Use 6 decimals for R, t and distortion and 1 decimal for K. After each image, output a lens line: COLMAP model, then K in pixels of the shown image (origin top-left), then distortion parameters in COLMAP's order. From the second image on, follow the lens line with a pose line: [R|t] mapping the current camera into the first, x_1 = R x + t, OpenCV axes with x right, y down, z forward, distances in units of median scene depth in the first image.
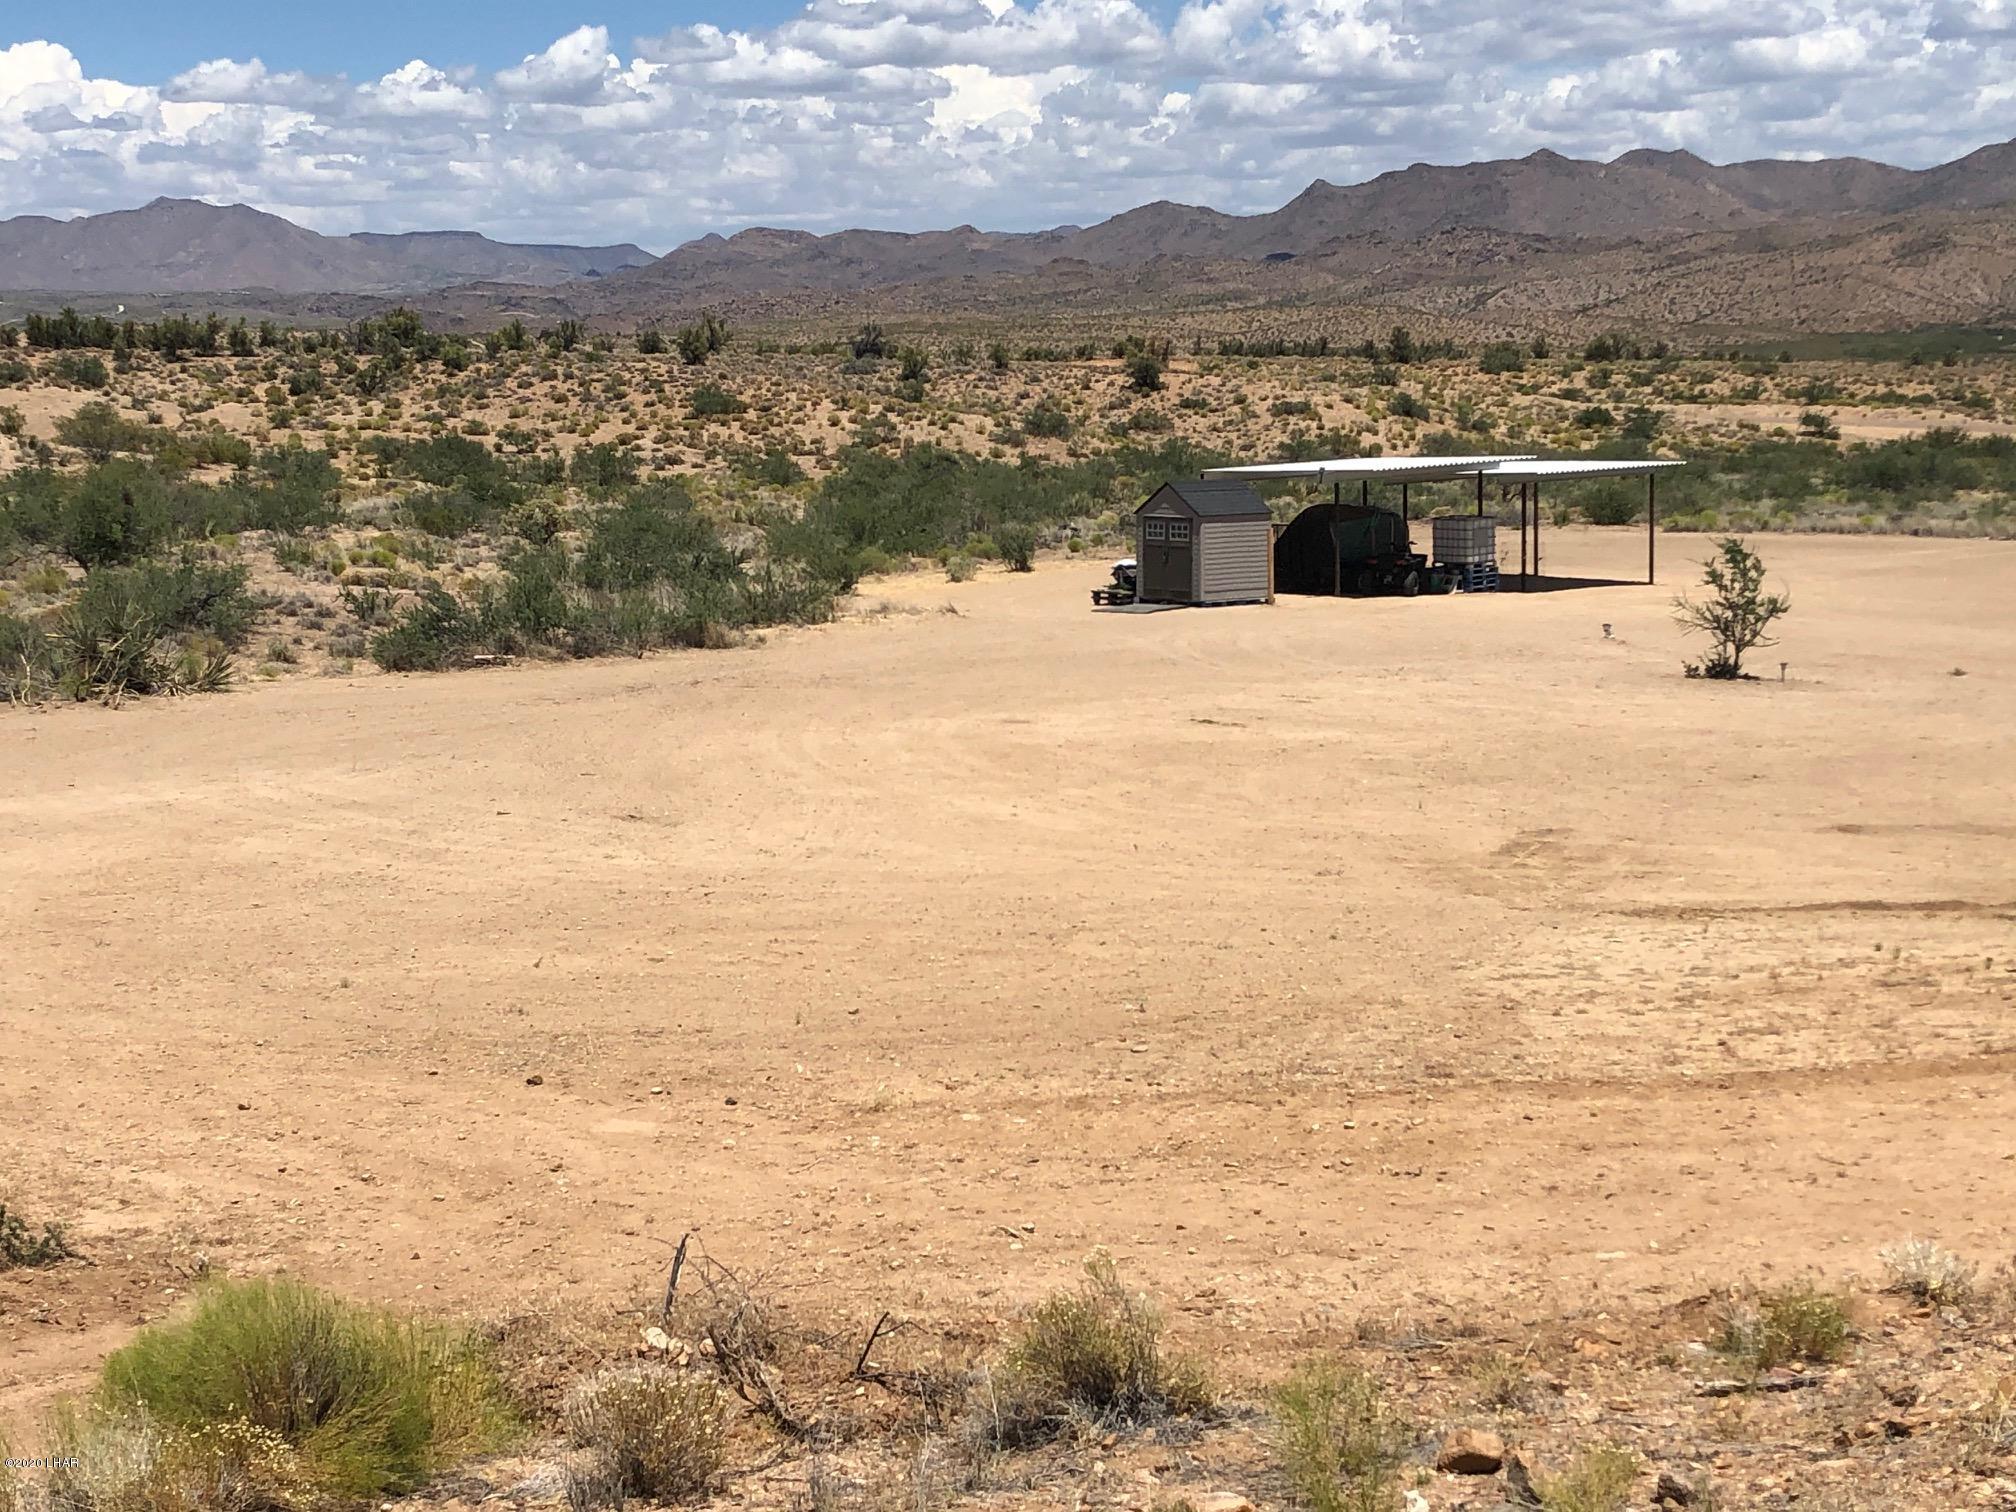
lens RADIAL K [[2928.8, 0, 1002.6], [0, 2928.8, 750.3], [0, 0, 1]] dist [0.115144, 0.000000]
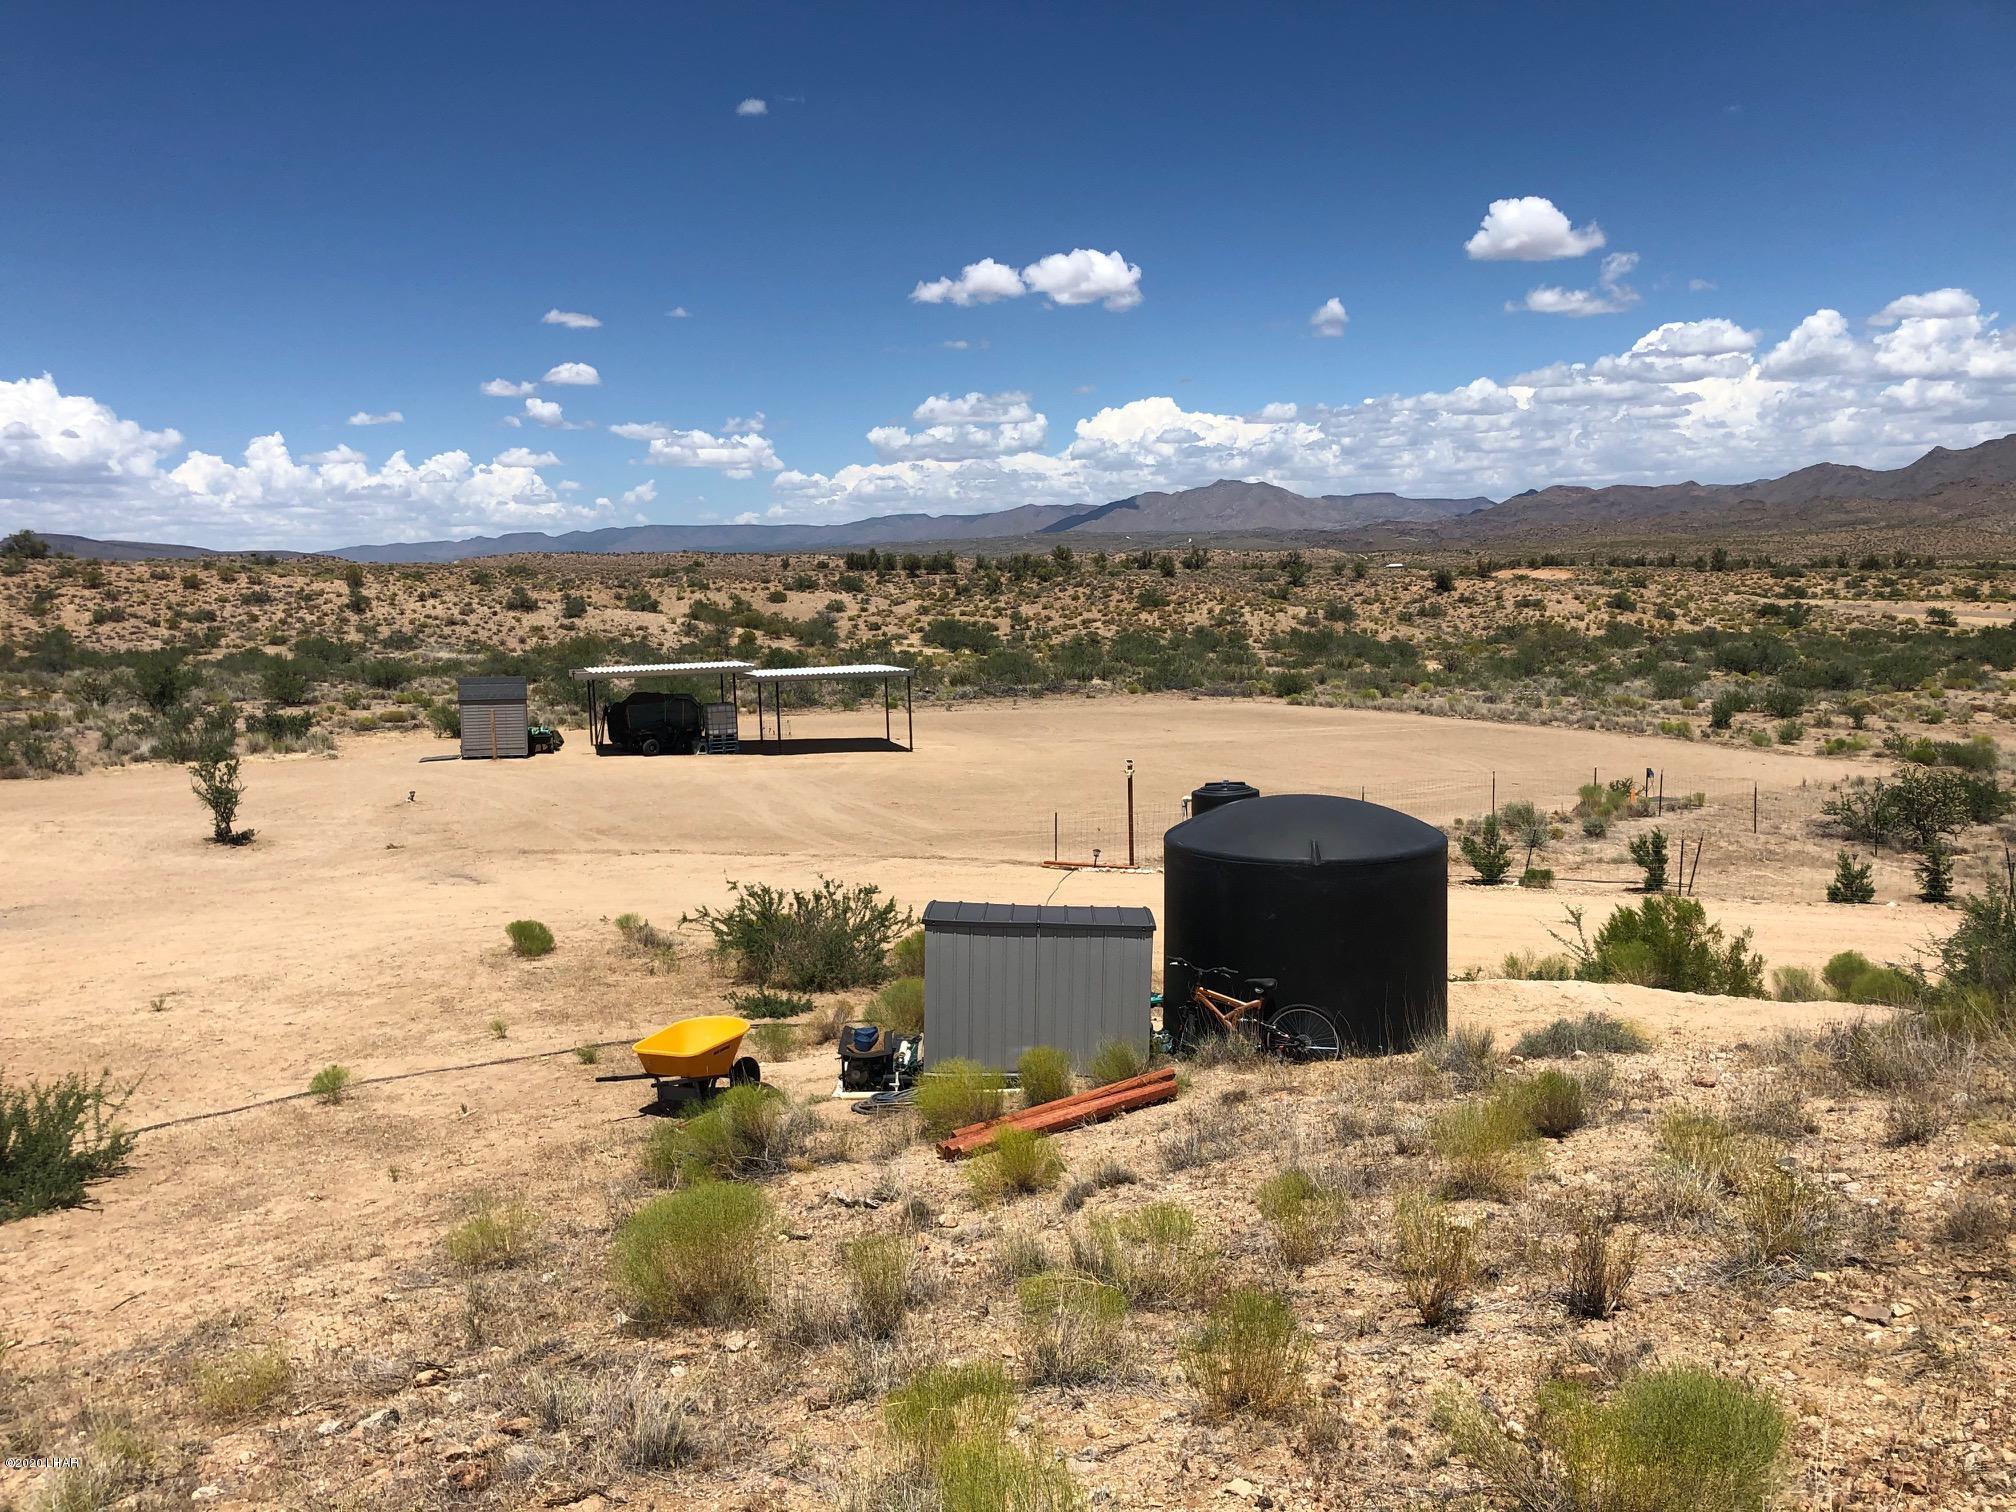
lens RADIAL K [[1650.7, 0, 995.3], [0, 1650.7, 769.5], [0, 0, 1]] dist [0.032177, -0.045020]
pose [[0.918569, 0.043710, -0.392837, 0.186705], [-0.047182, 0.998886, 0.000819, -0.016138], [0.392436, 0.017783, 0.919608, 0.087060]]
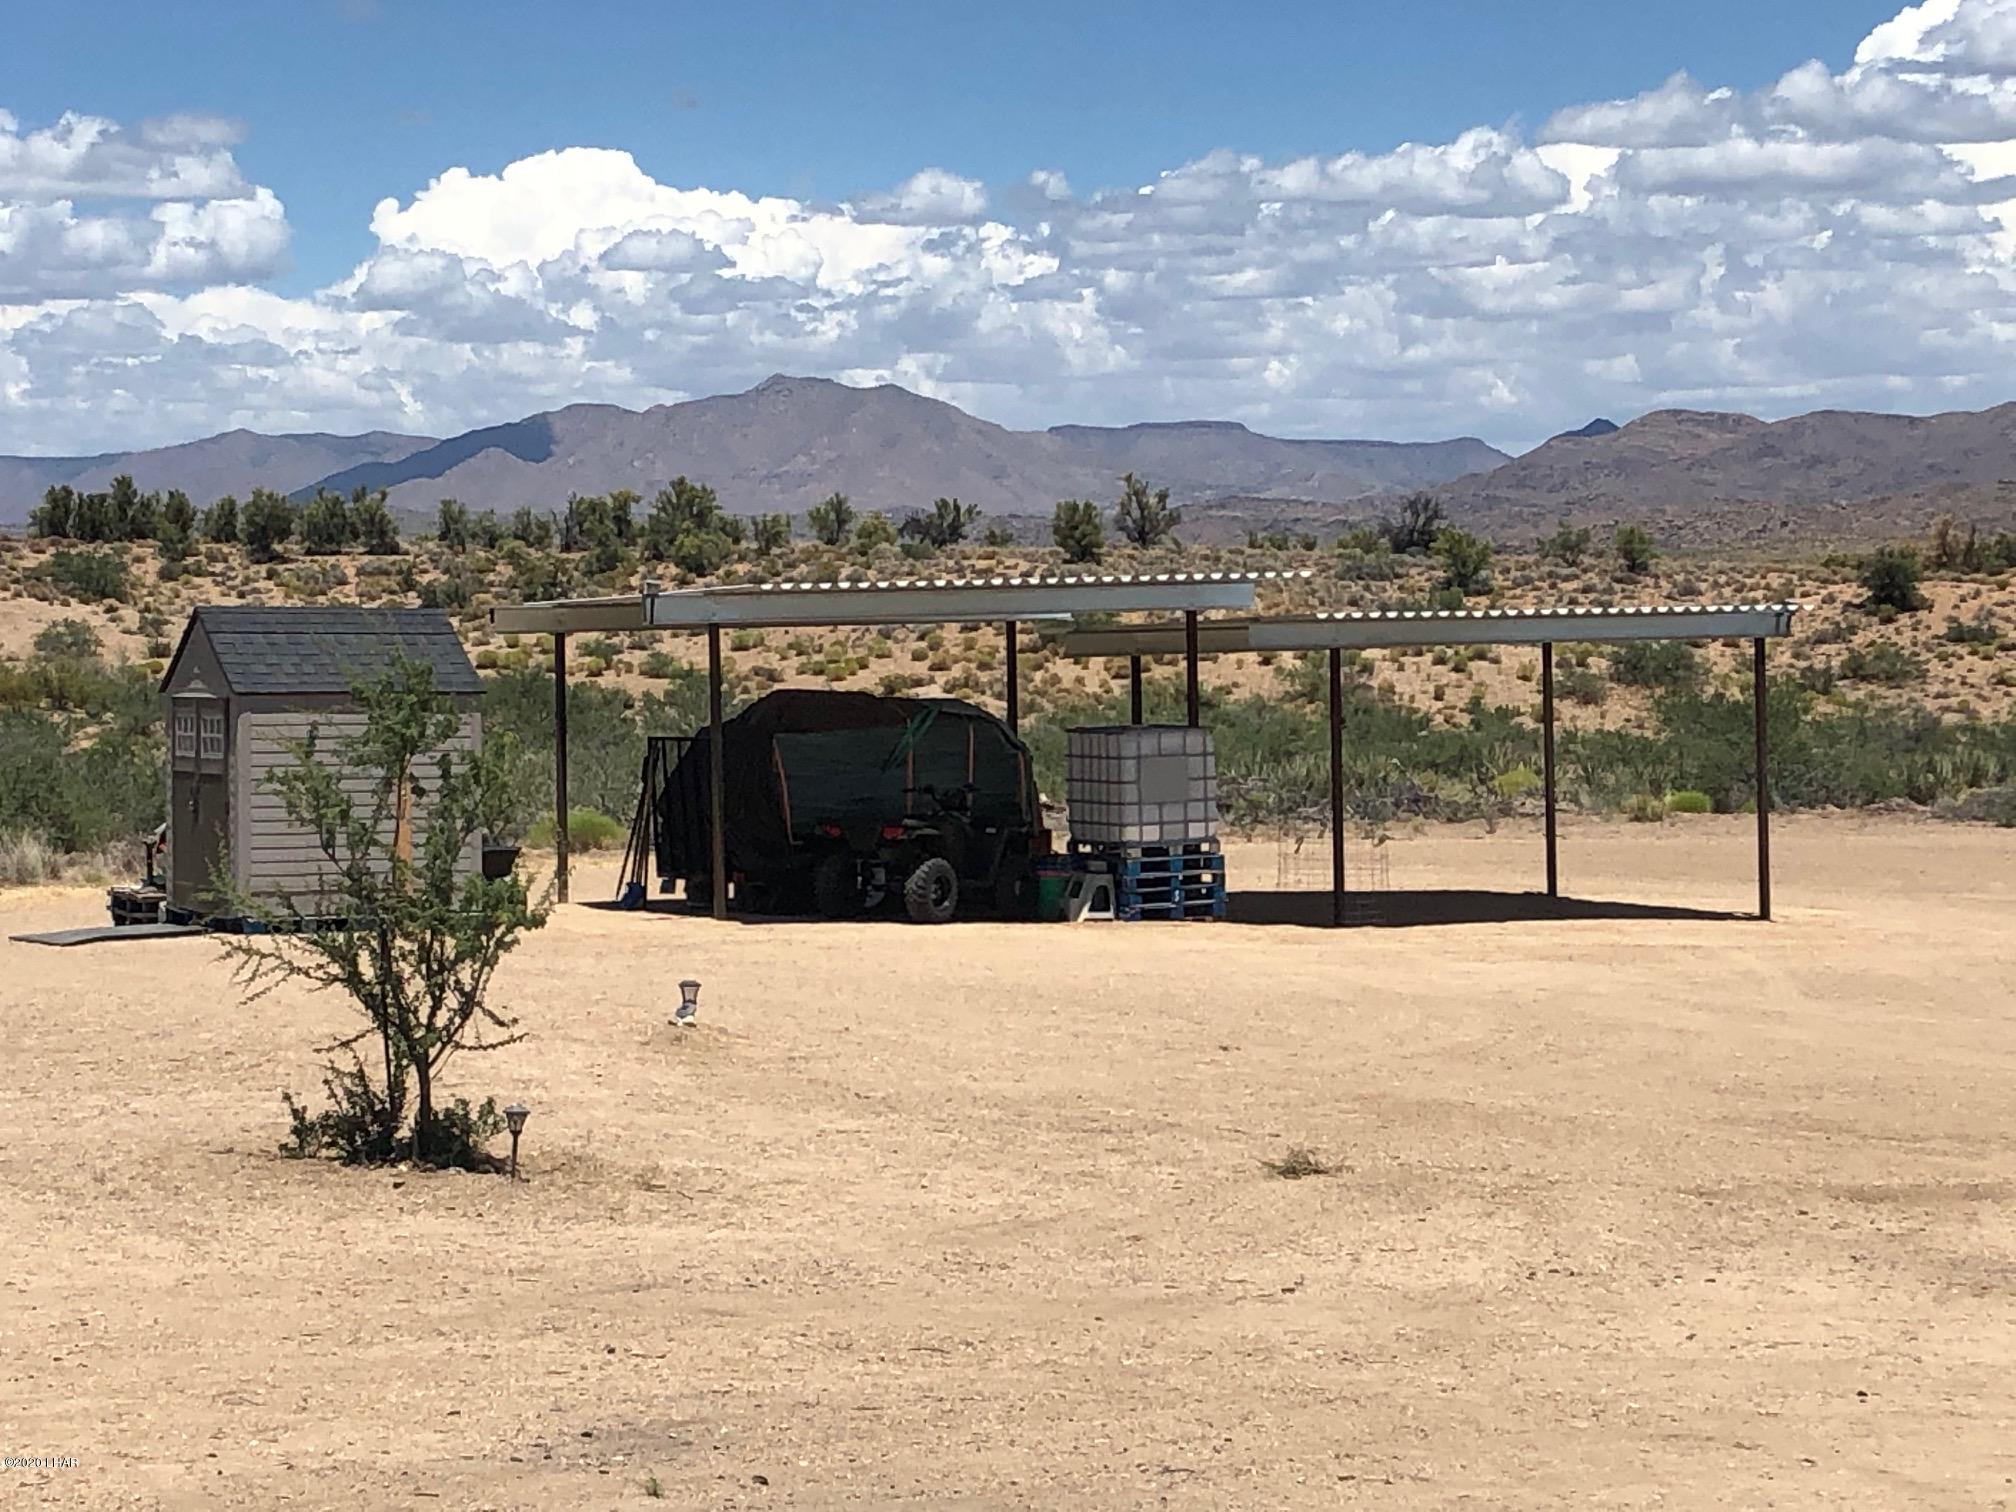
lens RADIAL K [[4650.6, 0, 1009.7], [0, 4650.6, 754.6], [0, 0, 1]] dist [0.190059, 0.000000]
pose [[0.975376, 0.013189, -0.220153, 0.083094], [-0.035616, 0.994528, -0.098215, -0.004544], [0.217653, 0.103637, 0.970508, 0.122454]]
